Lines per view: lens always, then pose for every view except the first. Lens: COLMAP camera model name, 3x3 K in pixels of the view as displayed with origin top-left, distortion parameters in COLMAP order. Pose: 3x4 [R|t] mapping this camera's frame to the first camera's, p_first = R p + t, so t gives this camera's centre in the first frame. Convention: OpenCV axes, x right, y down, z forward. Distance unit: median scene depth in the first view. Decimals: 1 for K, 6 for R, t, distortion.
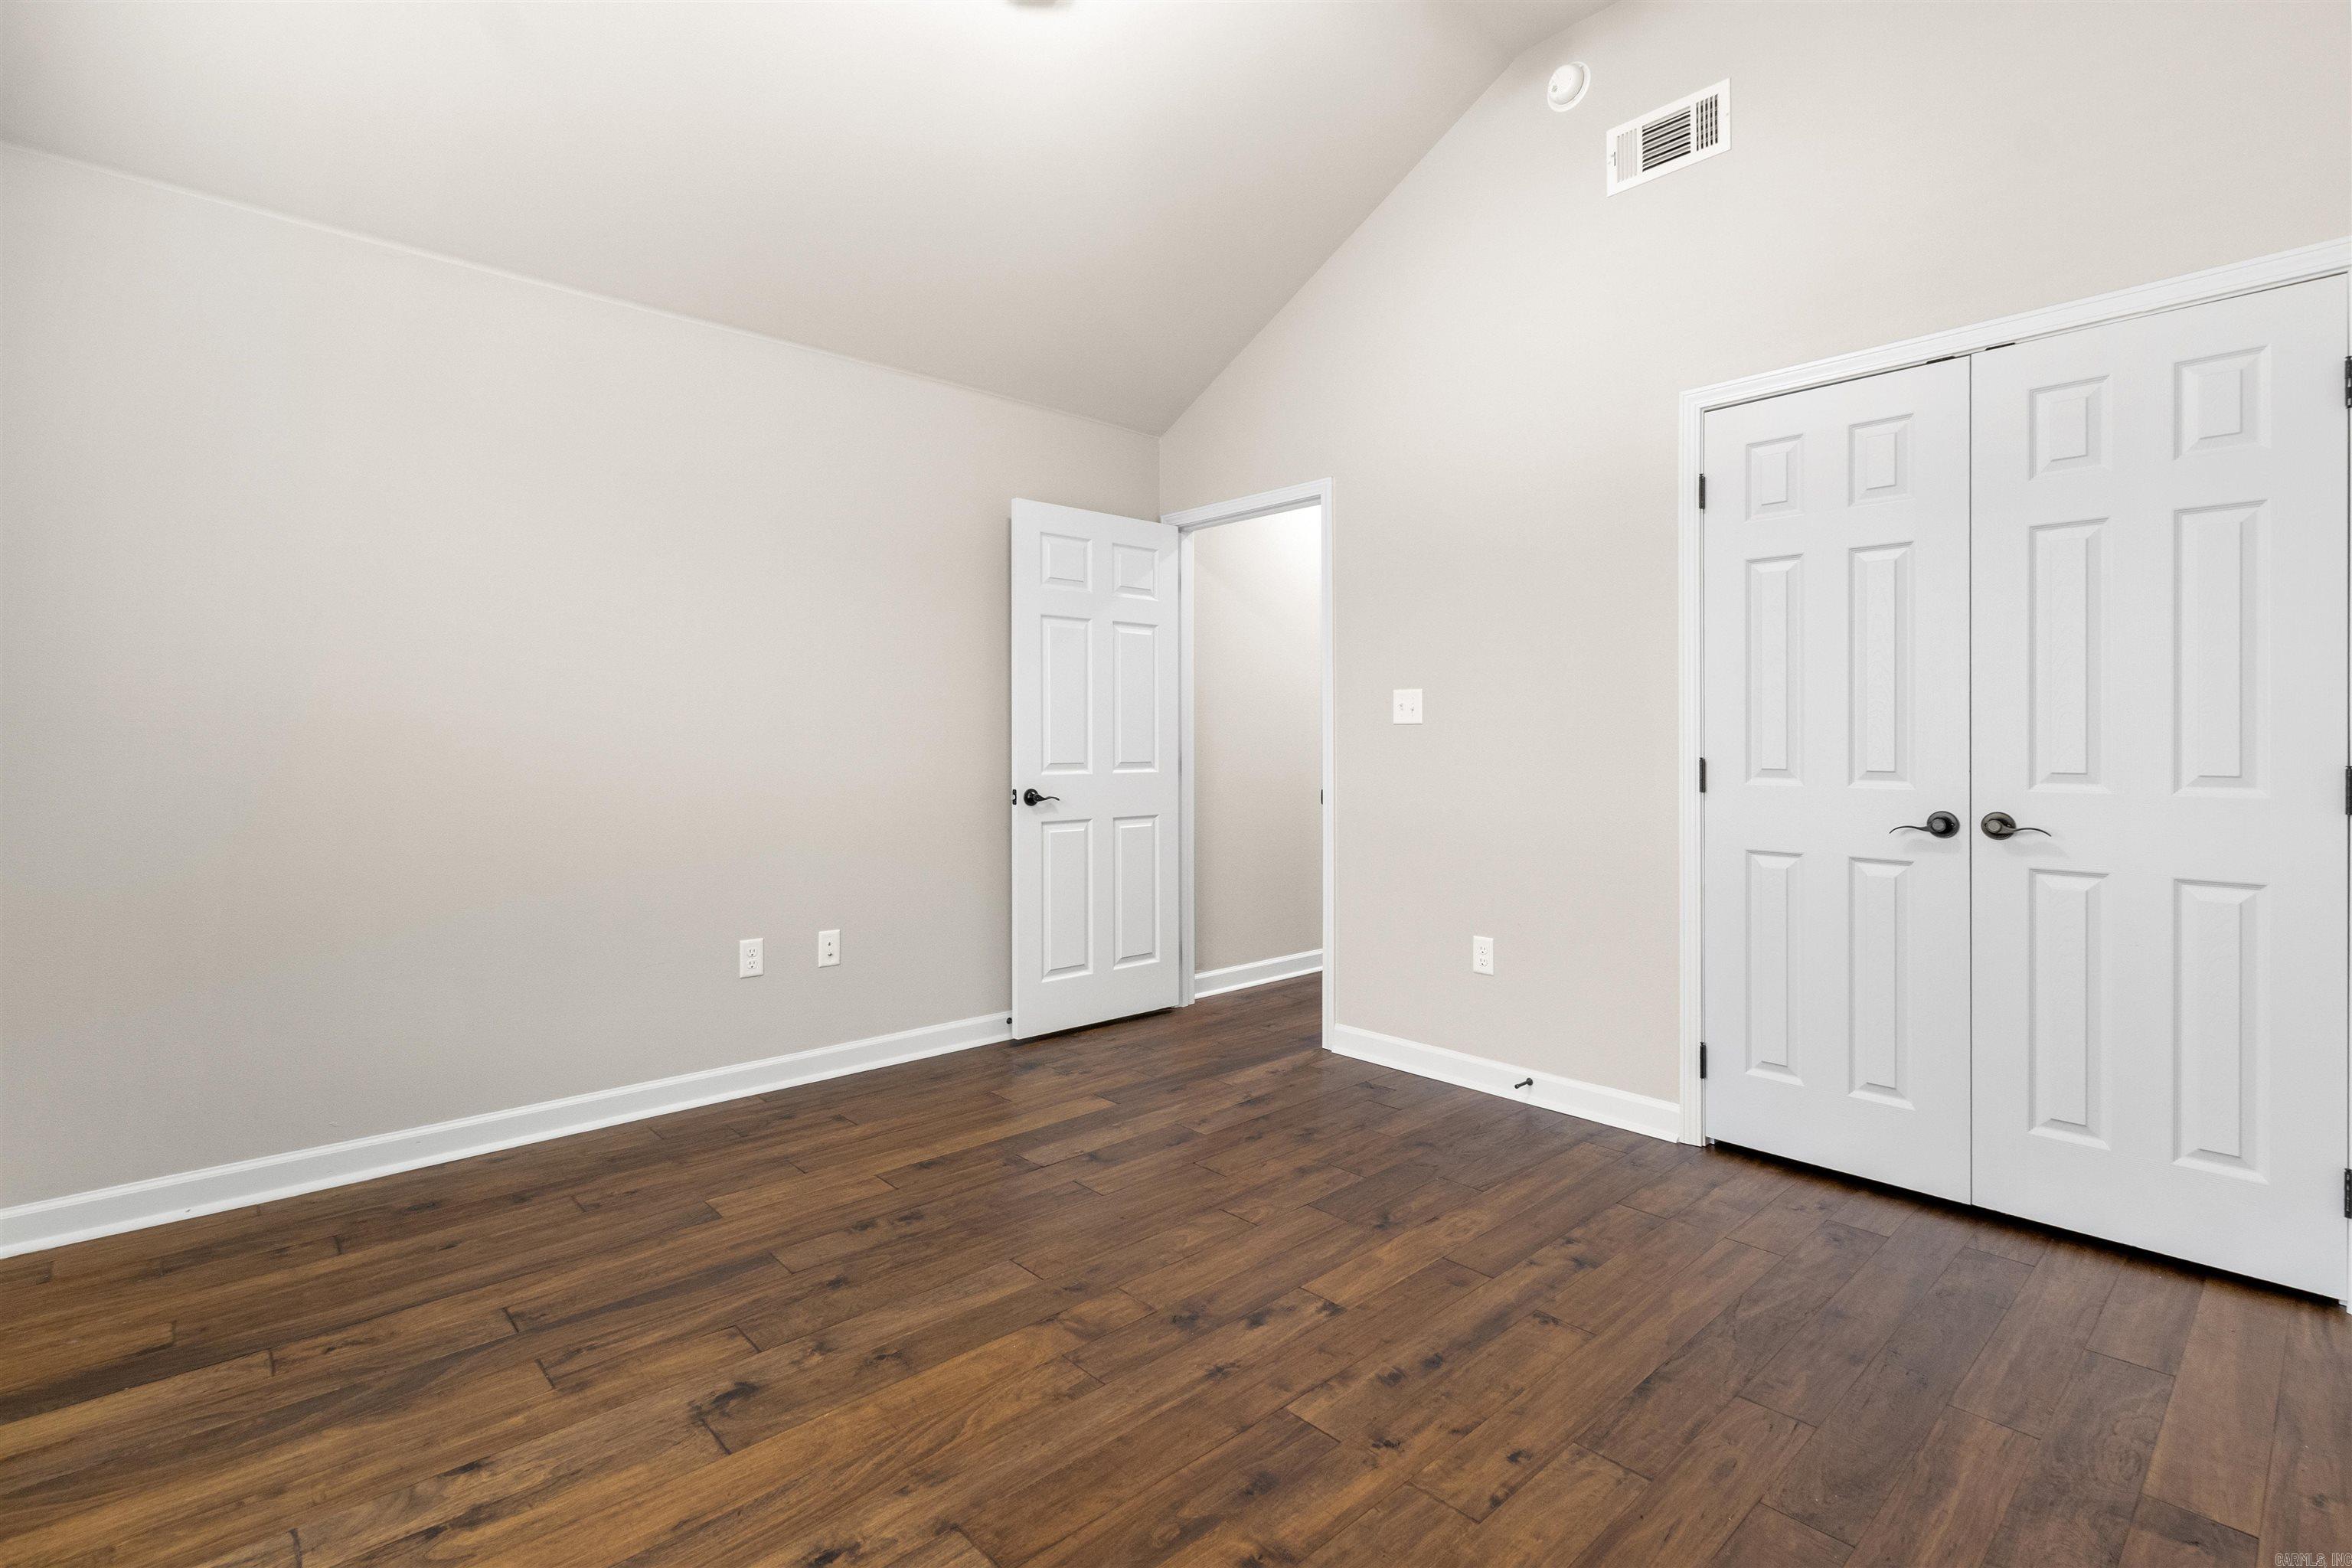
lens RADIAL K [[1091.4, 0, 1172.7], [0, 1091.4, 754.5], [0, 0, 1]] dist [0.001825, -0.001130]
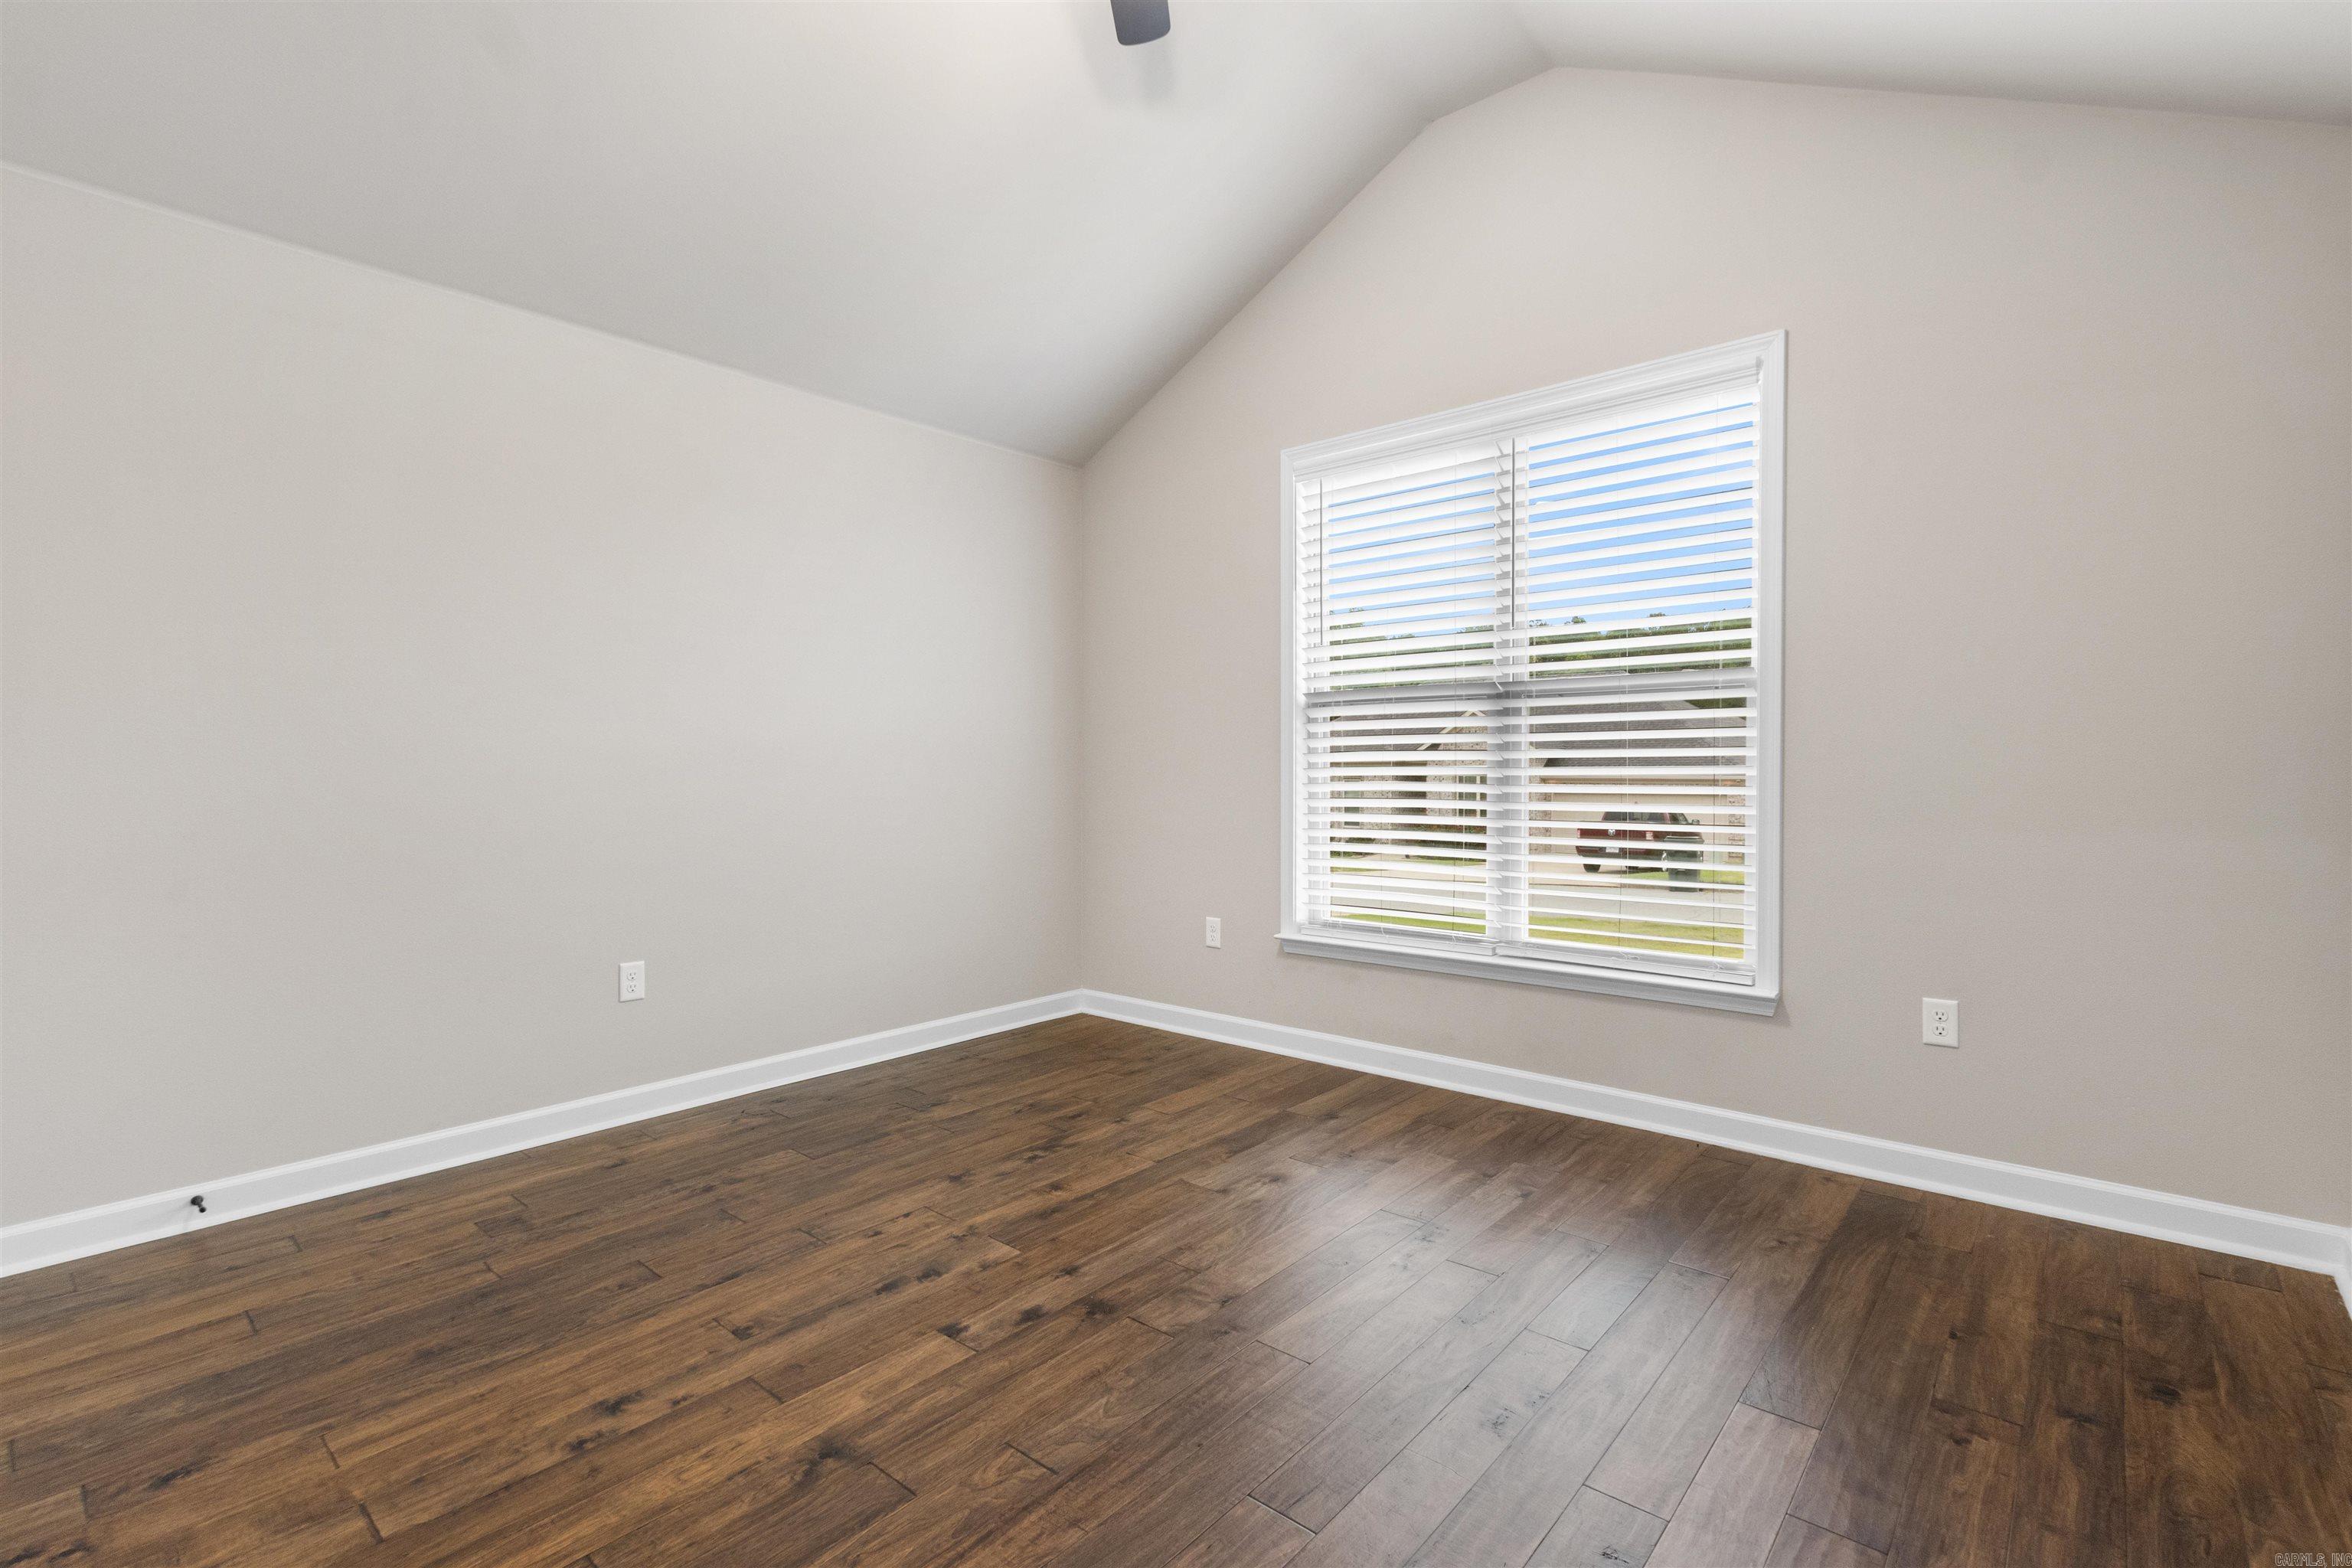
lens RADIAL K [[1082.3, 0, 1178.7], [0, 1082.3, 770.8], [0, 0, 1]] dist [-0.000526, -0.000329]
pose [[-0.992802, 0.007450, -0.119535, 0.054563], [0.006036, 0.999908, 0.012184, -0.013943], [0.119614, 0.011375, -0.992755, 1.988368]]
